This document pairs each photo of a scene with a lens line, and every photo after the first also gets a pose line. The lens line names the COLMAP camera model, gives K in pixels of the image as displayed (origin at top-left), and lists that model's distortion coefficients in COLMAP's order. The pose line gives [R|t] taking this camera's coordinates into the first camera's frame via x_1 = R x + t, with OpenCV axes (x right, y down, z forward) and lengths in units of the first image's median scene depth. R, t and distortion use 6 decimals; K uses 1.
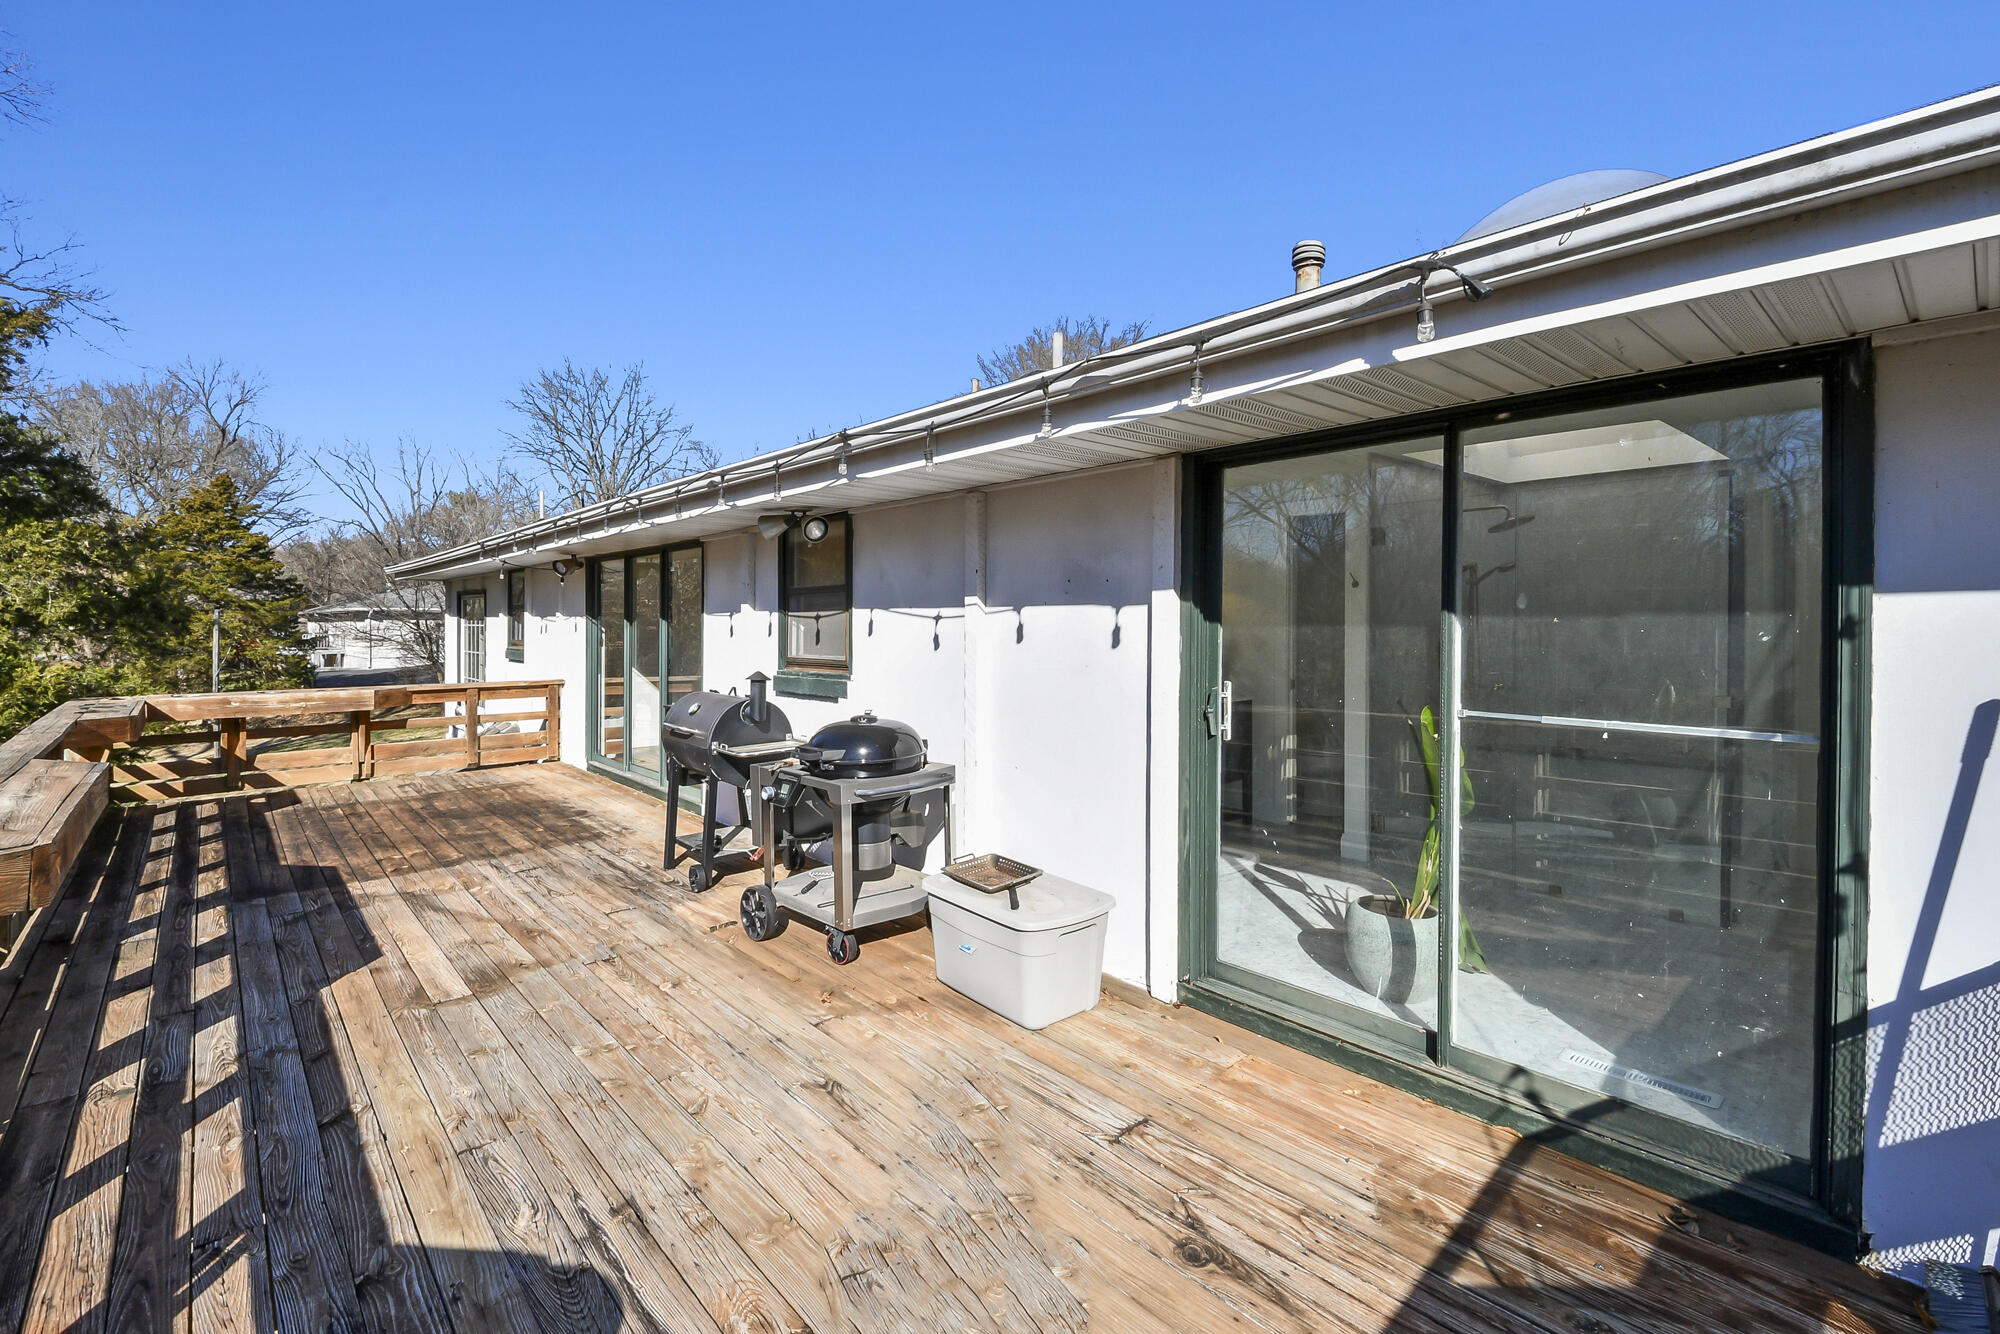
lens RADIAL K [[900.7, 0, 1009.9], [0, 900.7, 629.2], [0, 0, 1]] dist [0.017064, -0.017138]
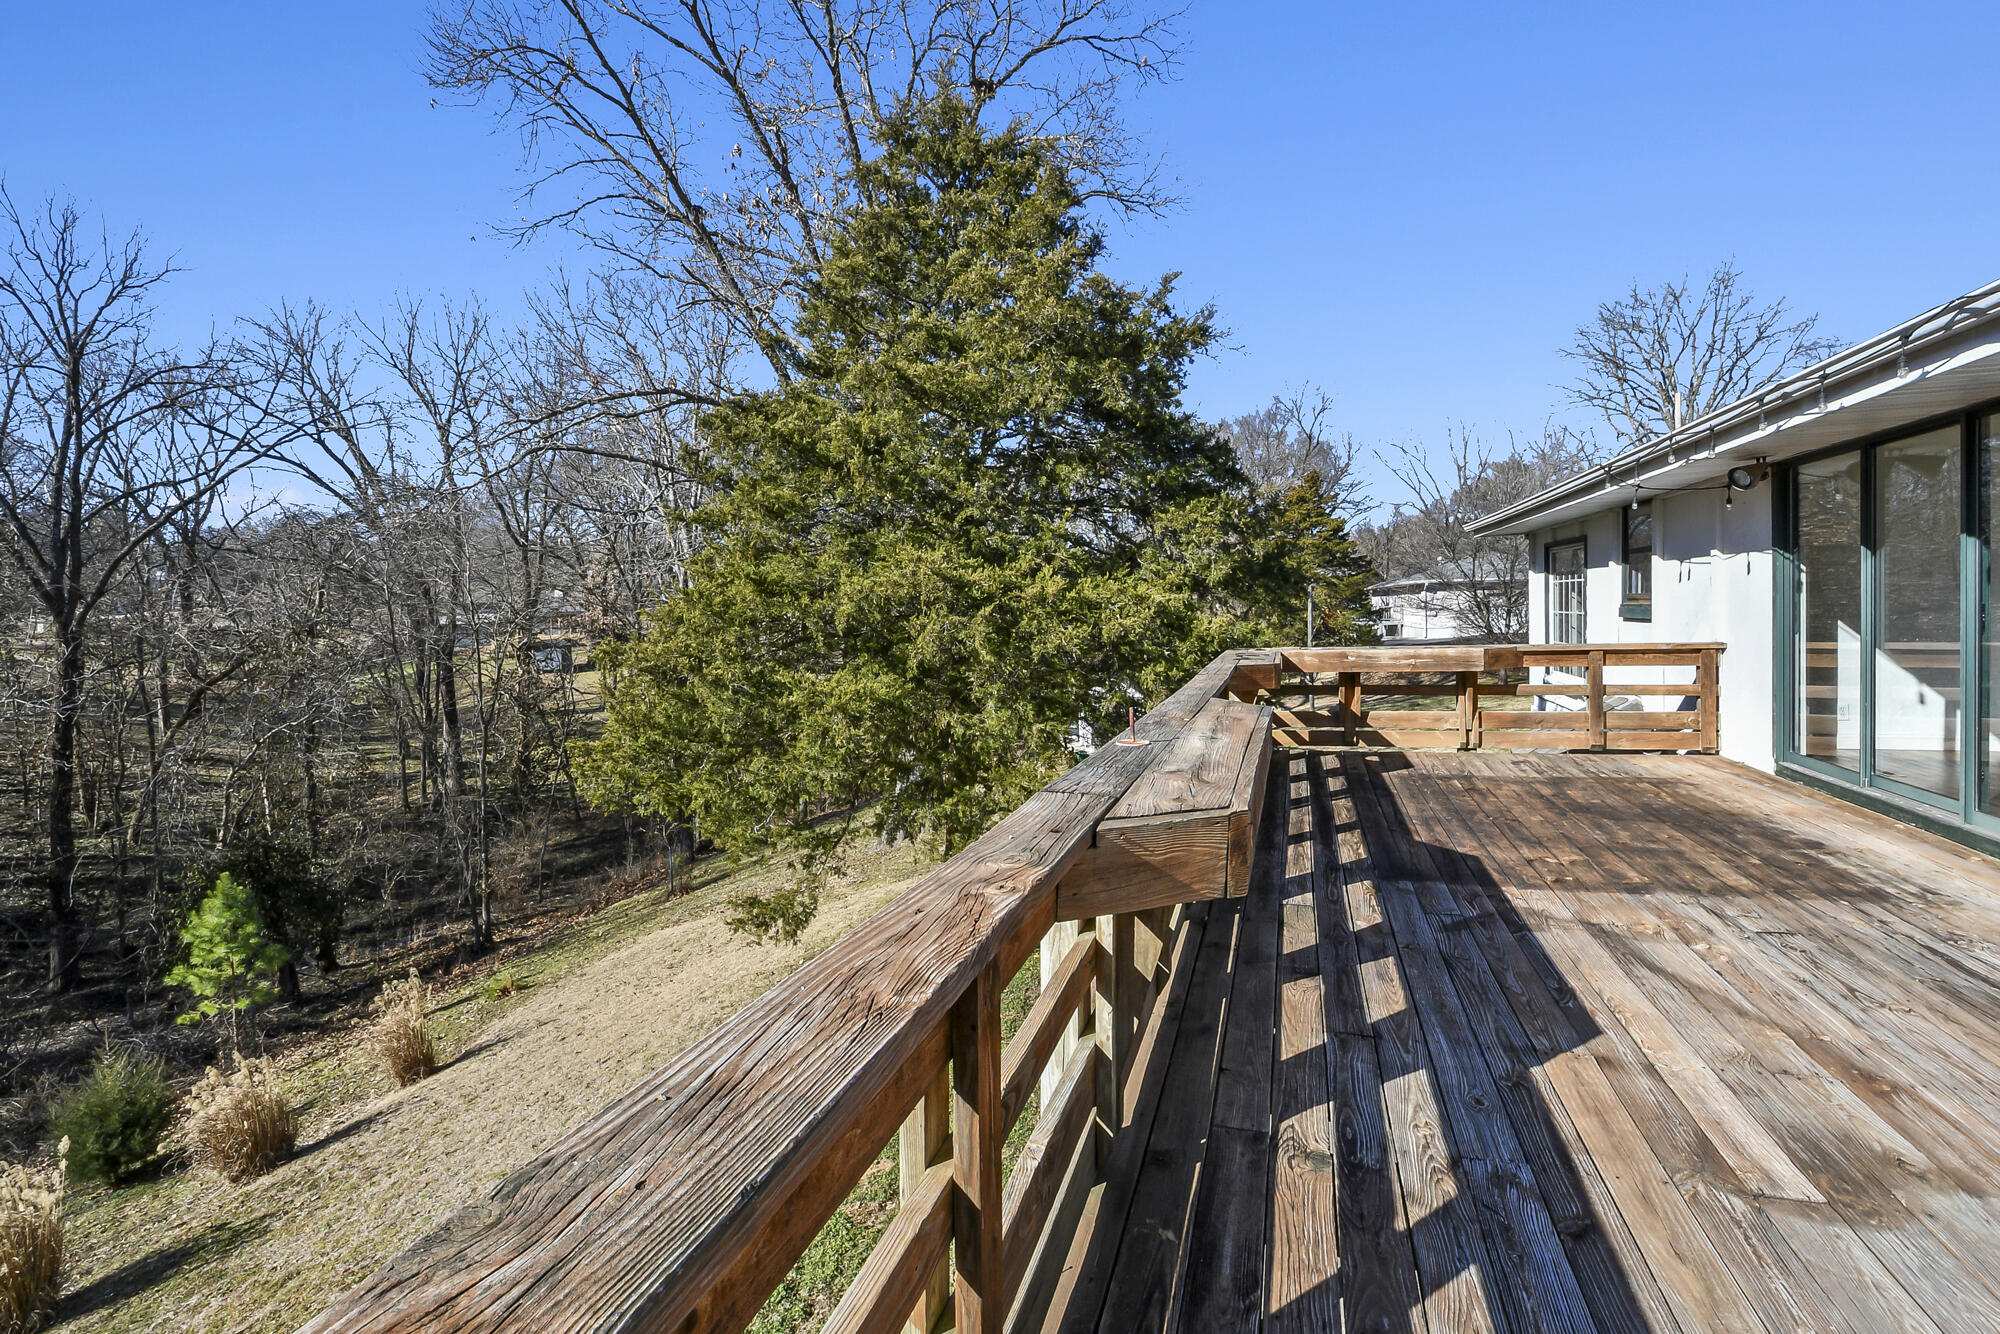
lens RADIAL K [[900.7, 0, 1009.9], [0, 900.7, 629.2], [0, 0, 1]] dist [0.017064, -0.017138]
pose [[0.513819, 0.005942, -0.857878, -0.243264], [0.015780, 0.999741, 0.016376, 0.034770], [0.857753, -0.021952, 0.513592, 0.207535]]
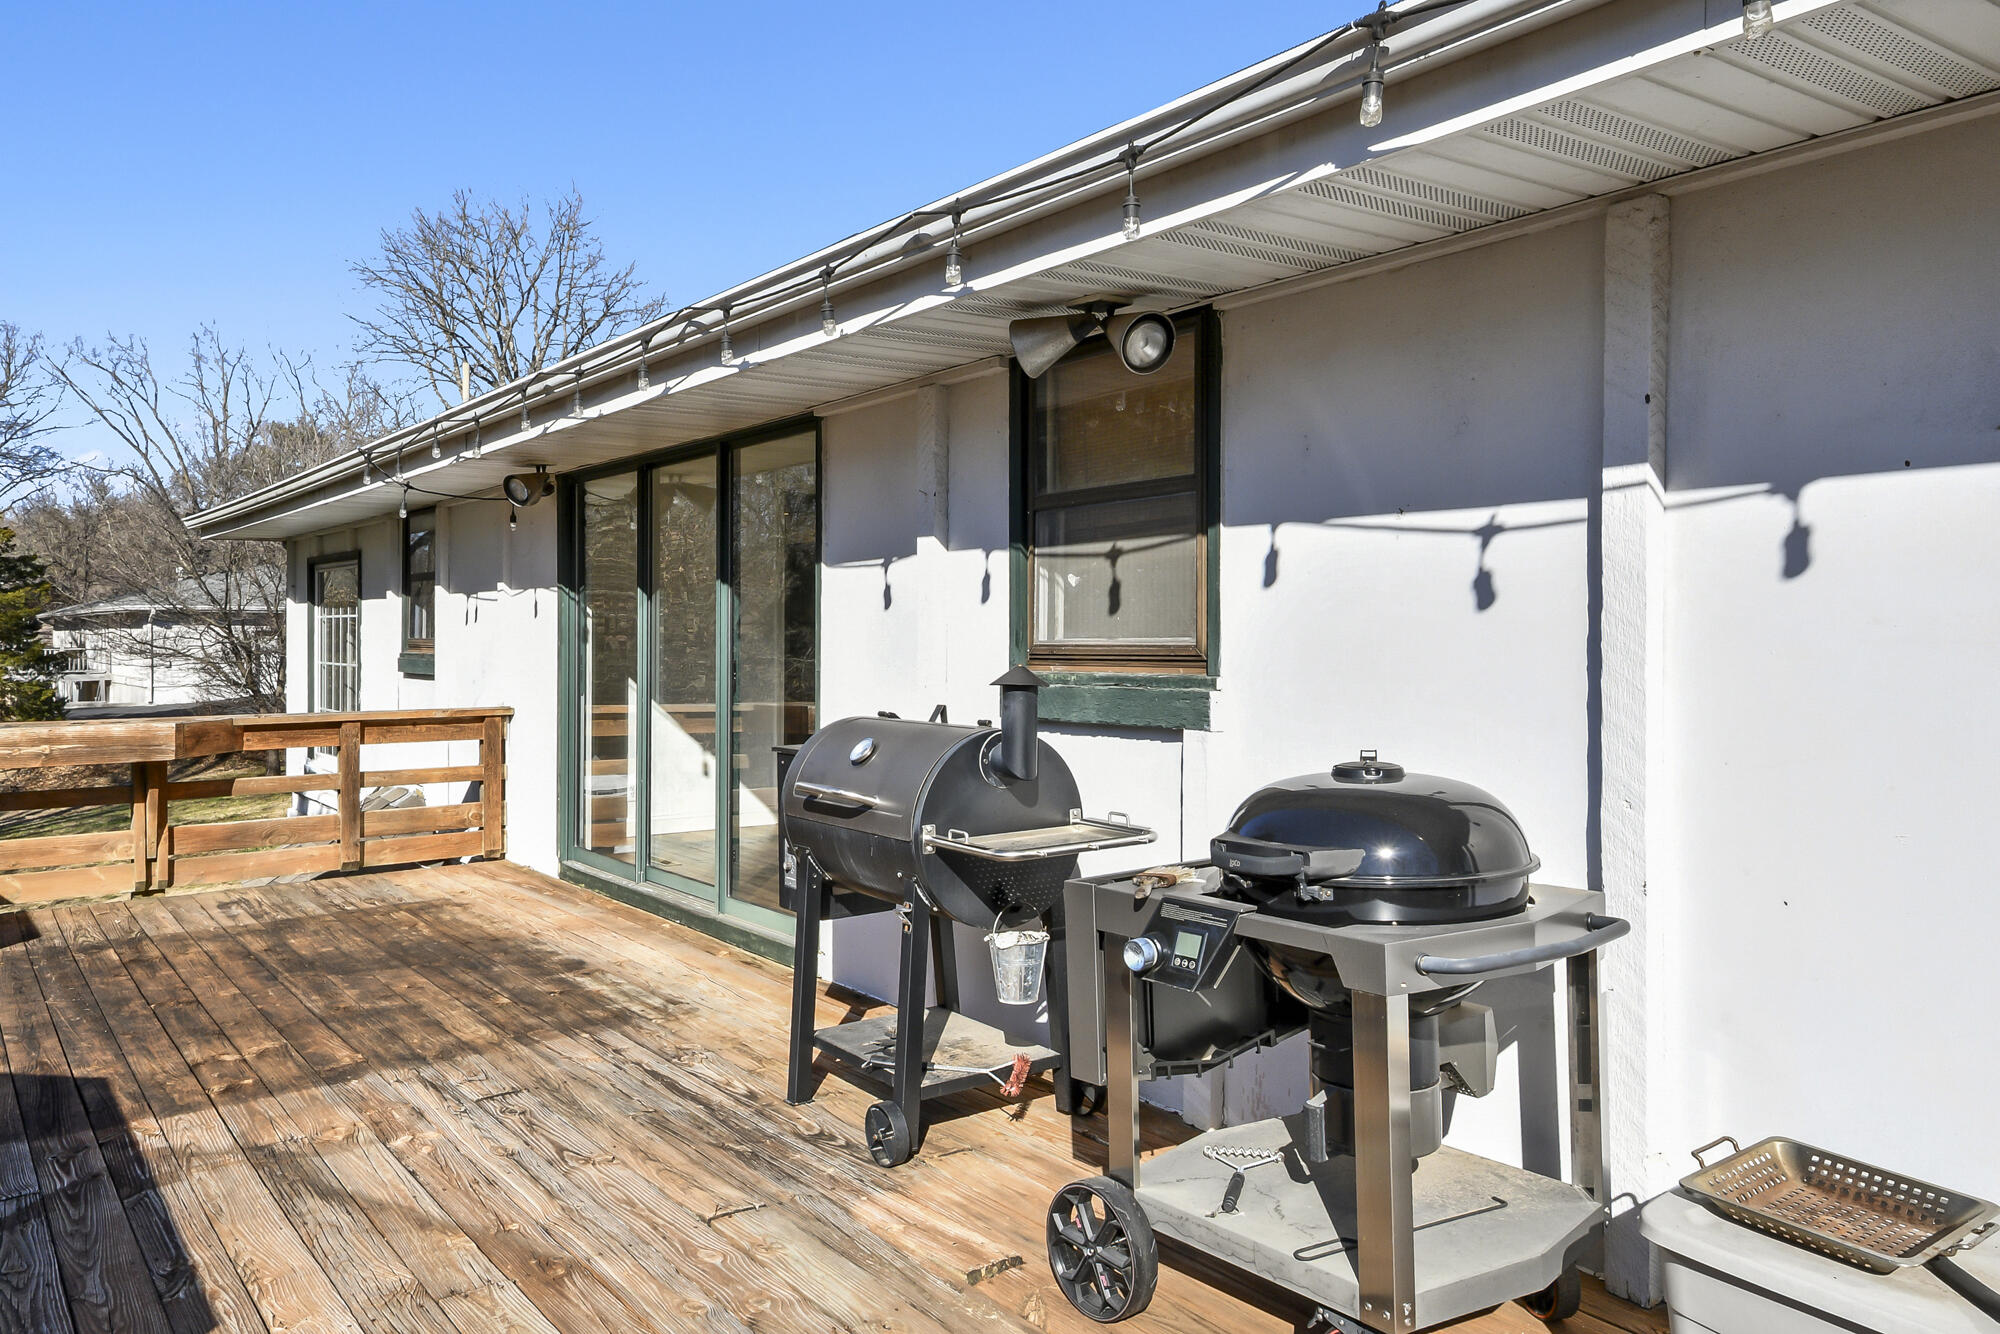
lens RADIAL K [[1453.4, 0, 980.7], [0, 1453.4, 647.8], [0, 0, 1]] dist [0.057425, -0.005364]
pose [[0.994842, -0.000524, -0.101434, -0.185256], [0.000294, 0.999997, -0.002283, 0.032203], [0.101434, 0.002242, 0.994840, 0.236963]]
